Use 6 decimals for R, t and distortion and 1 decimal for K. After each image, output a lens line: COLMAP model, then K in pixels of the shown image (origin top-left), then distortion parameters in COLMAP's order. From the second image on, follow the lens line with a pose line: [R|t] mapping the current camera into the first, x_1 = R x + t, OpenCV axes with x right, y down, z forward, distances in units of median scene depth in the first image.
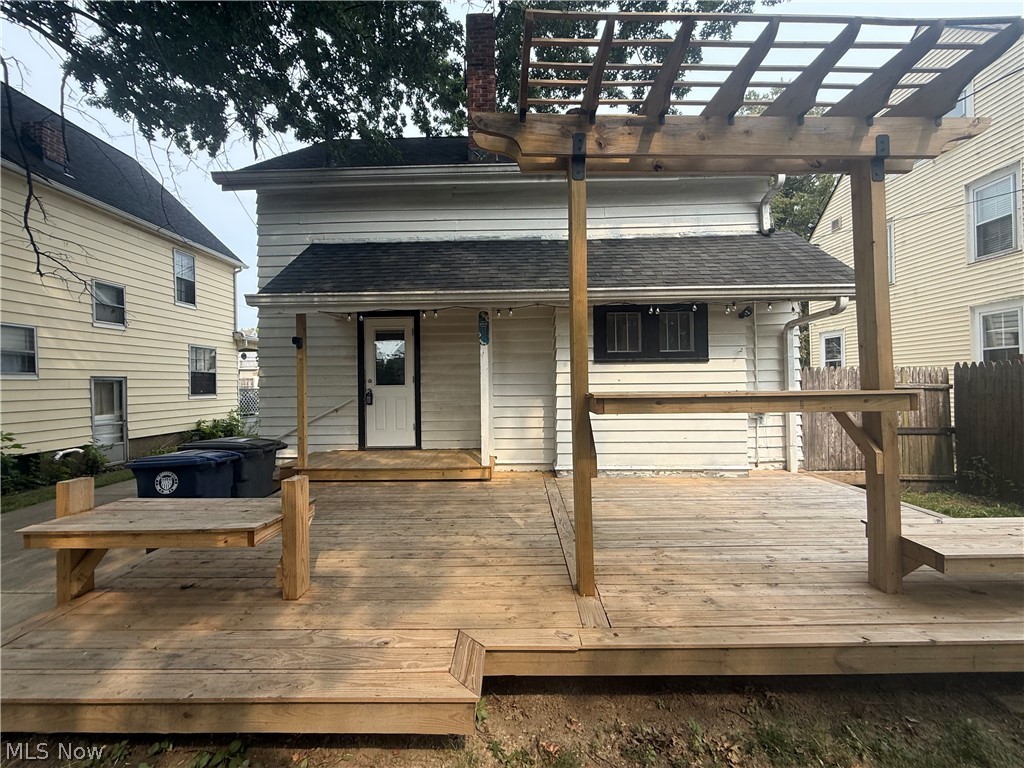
lens RADIAL K [[410.1, 0, 511.4], [0, 410.1, 384.4], [0, 0, 1]] dist [-0.000543, 0.000157]
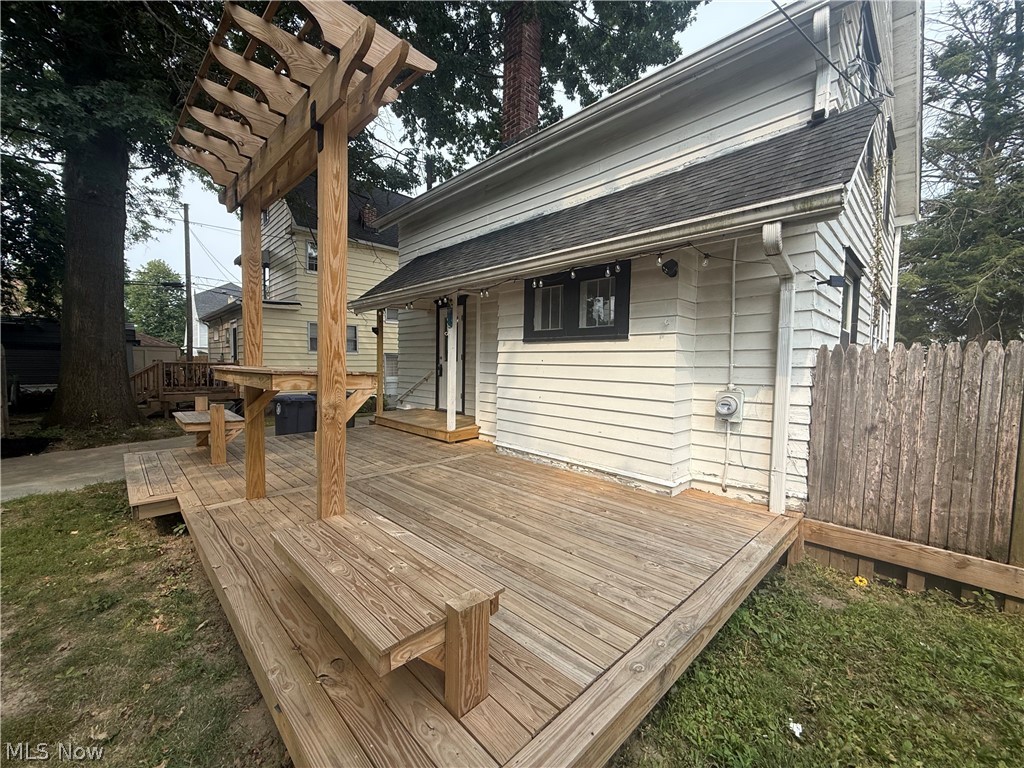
lens RADIAL K [[410.1, 0, 503.9], [0, 410.1, 384.4], [0, 0, 1]] dist [-0.000543, 0.000157]
pose [[0.702983, 0.060057, -0.708666, 0.869285], [-0.022810, 0.997819, 0.061935, -0.012033], [0.710840, -0.027375, 0.702821, 0.281349]]
